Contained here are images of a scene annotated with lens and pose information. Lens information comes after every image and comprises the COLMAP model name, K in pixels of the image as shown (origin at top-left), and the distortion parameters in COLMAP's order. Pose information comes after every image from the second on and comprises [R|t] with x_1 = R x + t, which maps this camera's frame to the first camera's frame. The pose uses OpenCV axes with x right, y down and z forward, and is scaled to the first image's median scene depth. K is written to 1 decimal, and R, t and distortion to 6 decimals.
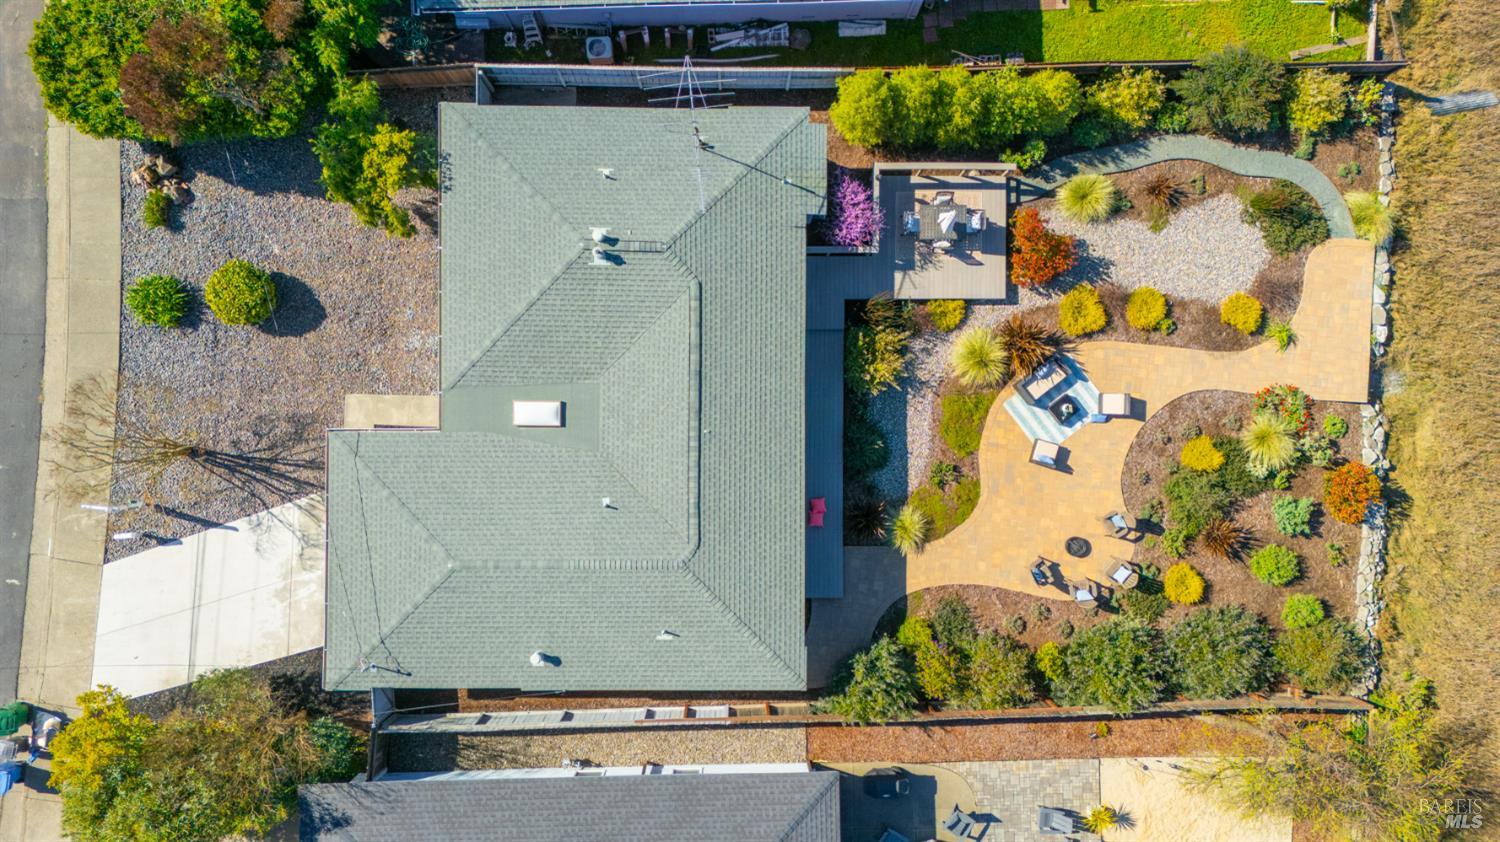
lens RADIAL K [[1086.1, 0, 750.0], [0, 1086.1, 421.0], [0, 0, 1]] dist [0.089691, -0.109327]
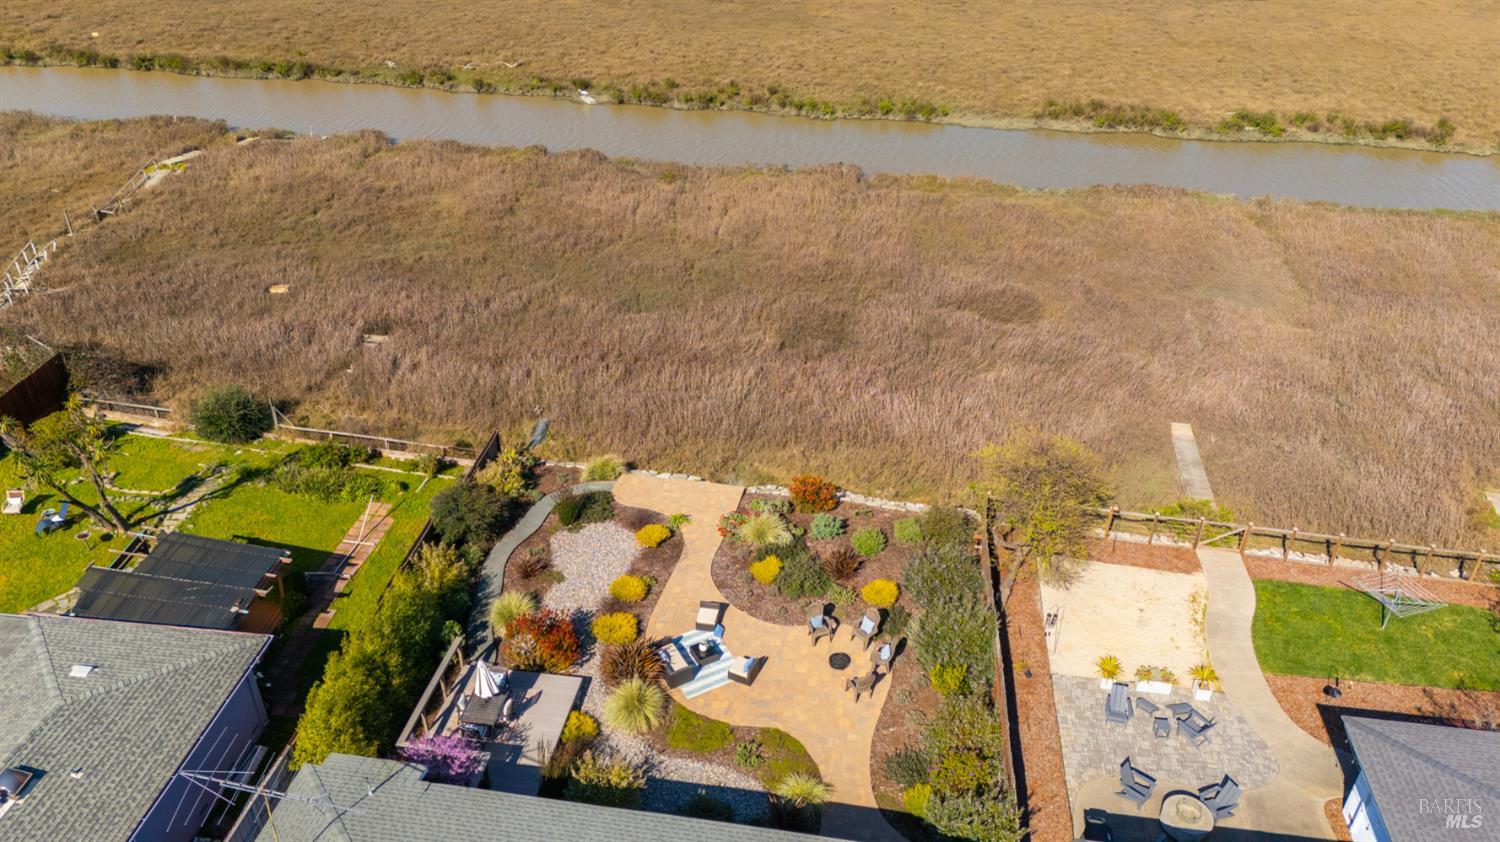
lens RADIAL K [[1086.1, 0, 750.0], [0, 1086.1, 421.0], [0, 0, 1]] dist [0.089691, -0.109327]
pose [[0.154683, -0.557278, 0.815791, -0.417101], [0.987952, 0.091270, -0.124979, 0.139283], [-0.004810, 0.825294, 0.564682, 0.243481]]
